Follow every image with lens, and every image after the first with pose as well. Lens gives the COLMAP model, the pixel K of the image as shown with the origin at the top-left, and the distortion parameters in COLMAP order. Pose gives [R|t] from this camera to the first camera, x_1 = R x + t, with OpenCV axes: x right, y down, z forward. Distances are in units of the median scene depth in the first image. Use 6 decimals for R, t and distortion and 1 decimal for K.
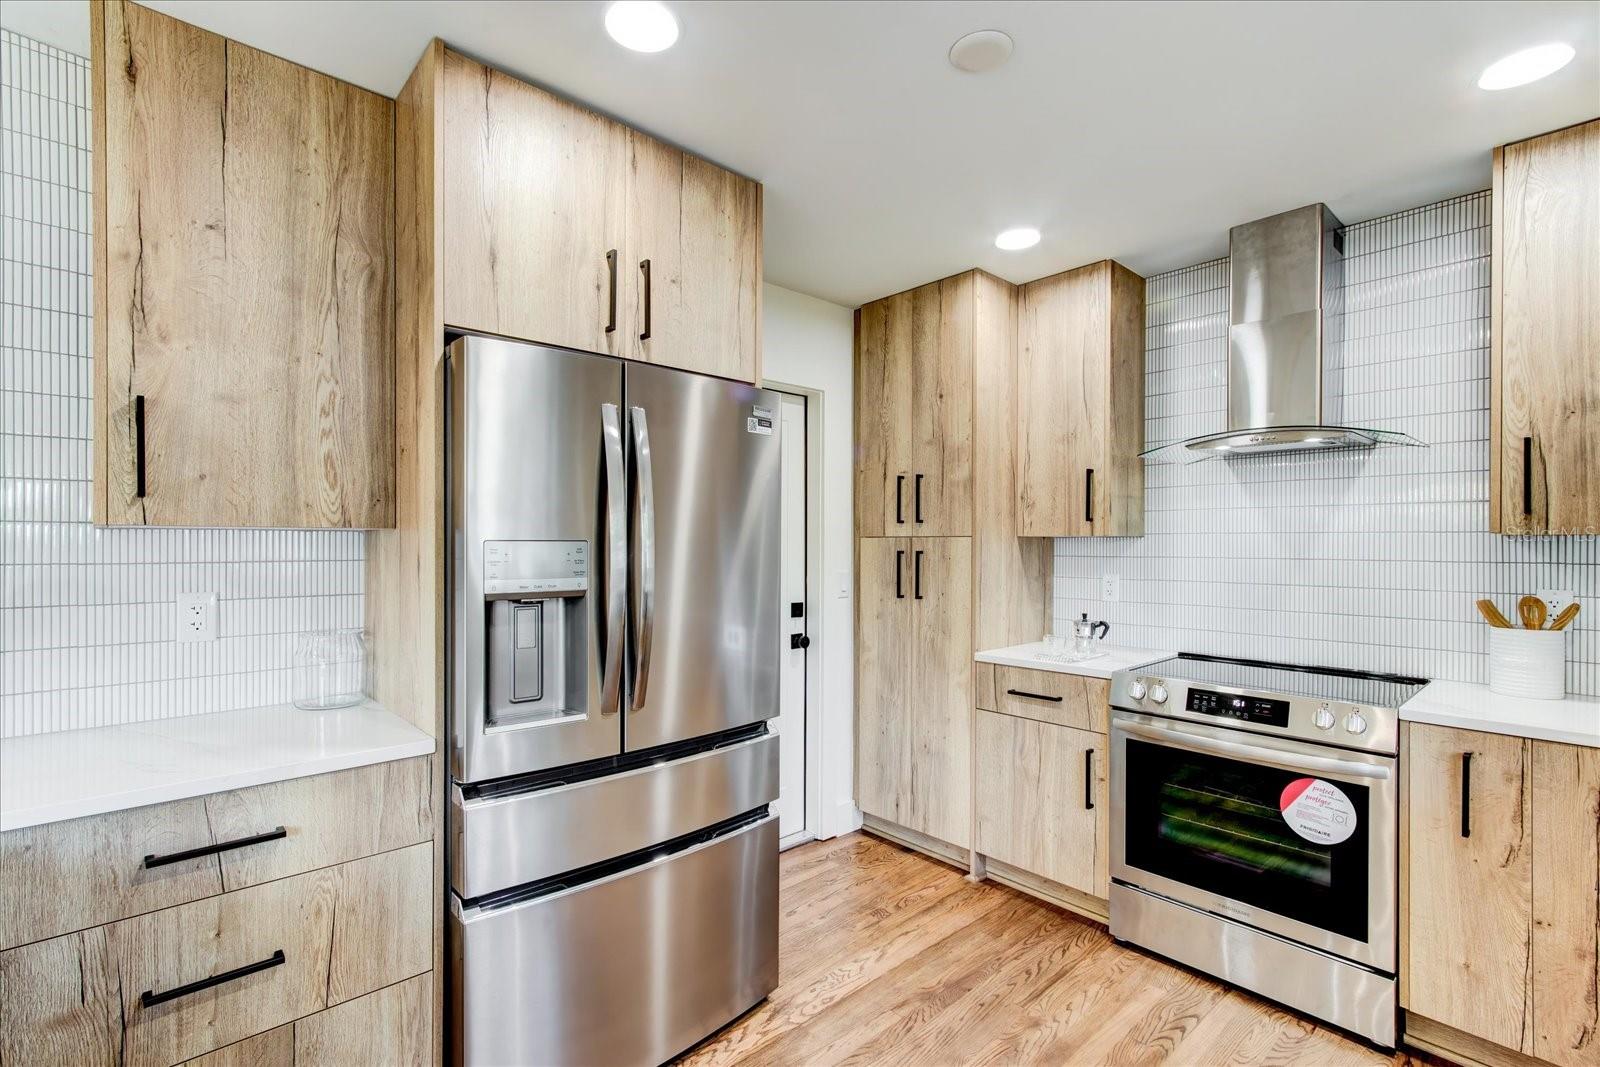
lens RADIAL K [[744.3, 0, 794.8], [0, 744.3, 540.9], [0, 0, 1]] dist [0.002834, 0.000229]
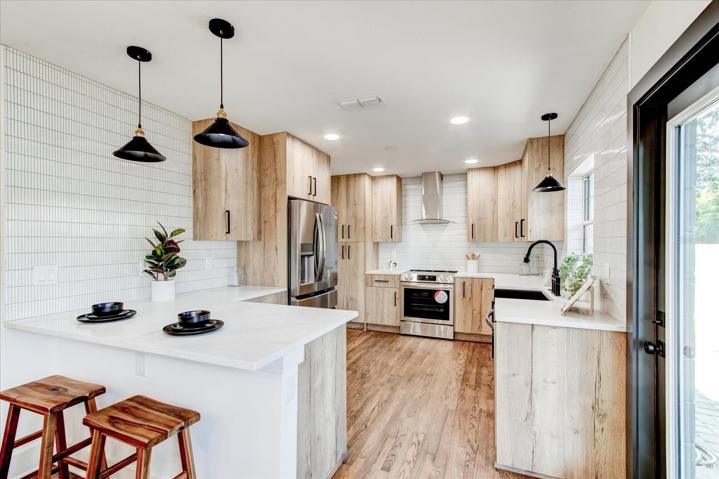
lens RADIAL K [[334.5, 0, 357.1], [0, 334.5, 242.8], [0, 0, 1]] dist [0.002834, 0.000229]
pose [[0.907695, -0.001074, 0.419629, -0.667376], [0.000240, 0.999998, 0.002042, -0.006501], [-0.419630, -0.001753, 0.907694, -0.712916]]
